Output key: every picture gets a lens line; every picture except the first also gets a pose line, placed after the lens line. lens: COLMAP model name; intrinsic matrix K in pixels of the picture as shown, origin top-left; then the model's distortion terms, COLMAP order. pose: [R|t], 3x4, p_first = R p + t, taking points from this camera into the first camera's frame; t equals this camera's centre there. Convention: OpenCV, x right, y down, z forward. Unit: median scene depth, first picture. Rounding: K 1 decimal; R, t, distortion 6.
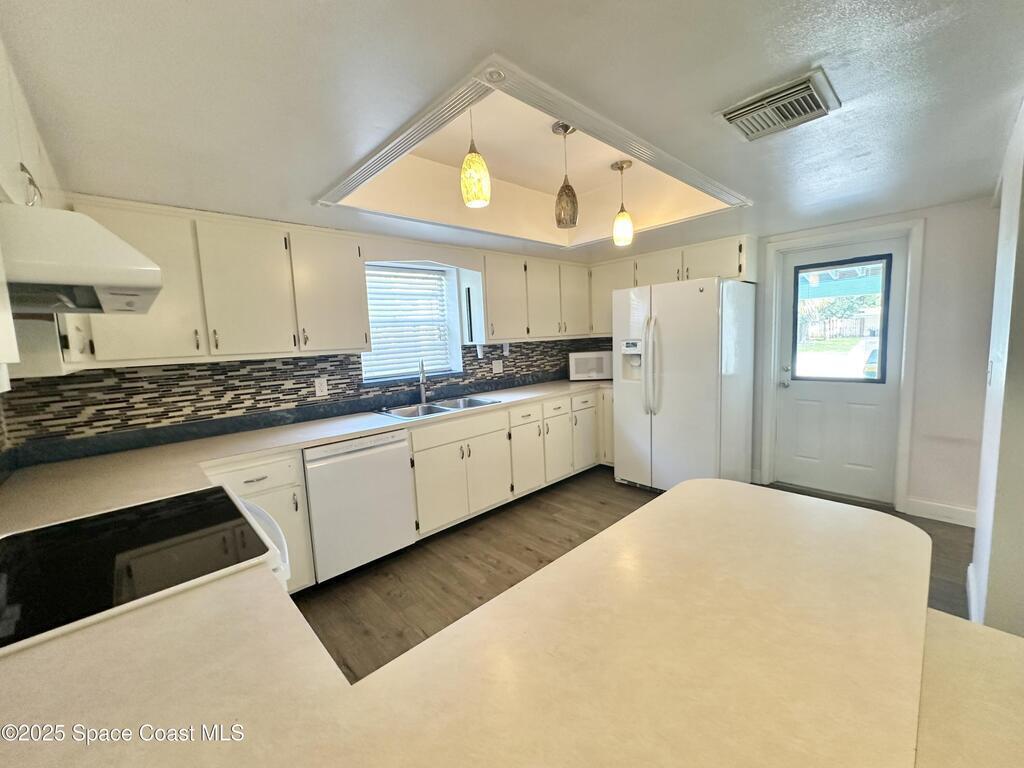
lens RADIAL K [[409.3, 0, 512.4], [0, 409.3, 381.4], [0, 0, 1]] dist [-0.001986, 0.000604]
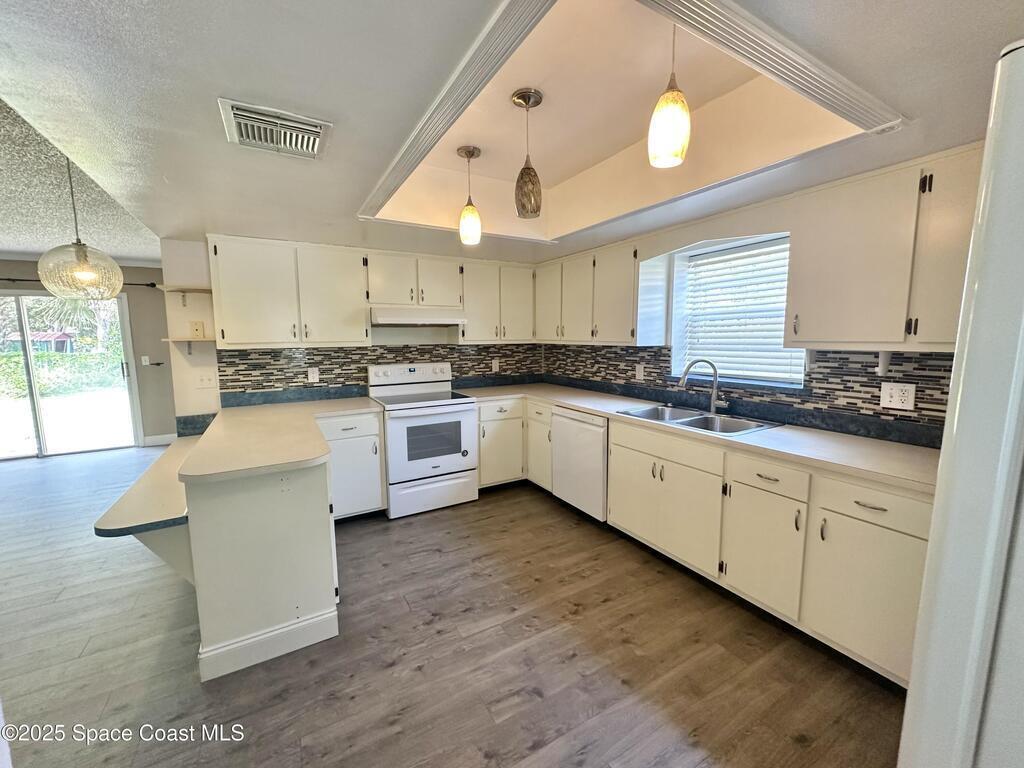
lens RADIAL K [[409.3, 0, 512.4], [0, 409.3, 381.4], [0, 0, 1]] dist [-0.001986, 0.000604]
pose [[-0.224850, 0.160229, -0.961129, 0.732108], [-0.084551, 0.979458, 0.183065, -0.140345], [0.970718, 0.122426, -0.206683, 0.854450]]
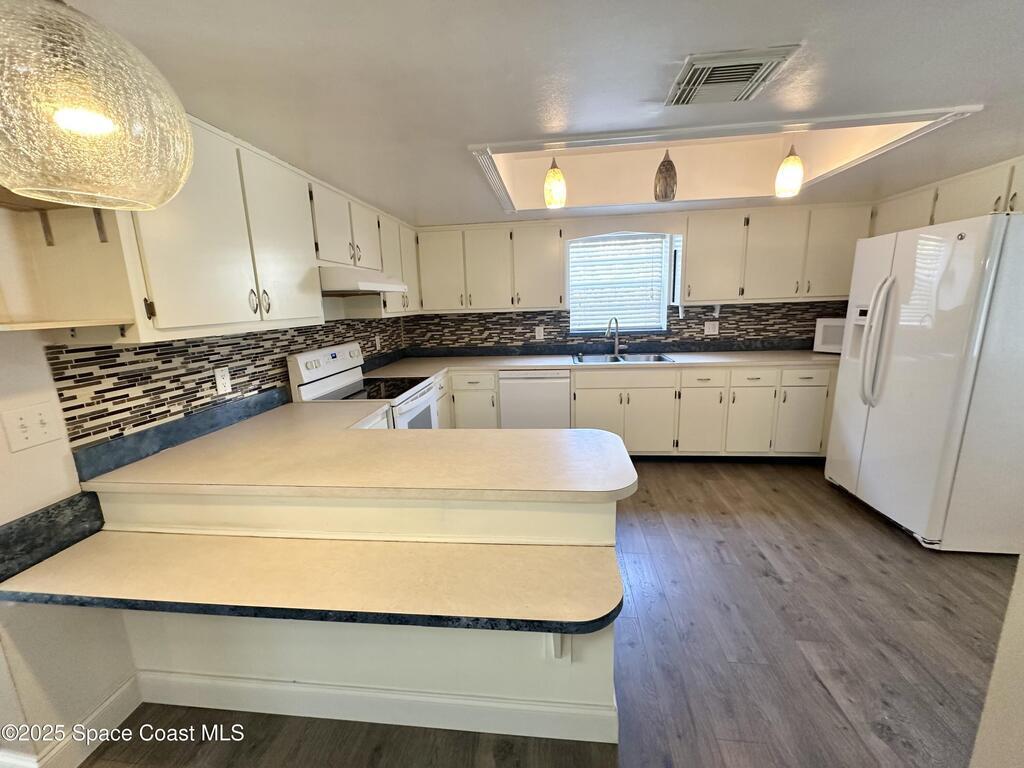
lens RADIAL K [[409.3, 0, 512.4], [0, 409.3, 381.4], [0, 0, 1]] dist [-0.001986, 0.000604]
pose [[0.648451, 0.173265, -0.741276, 0.536492], [-0.078601, 0.983788, 0.161191, -0.041079], [0.757187, -0.046259, 0.651558, -0.008860]]
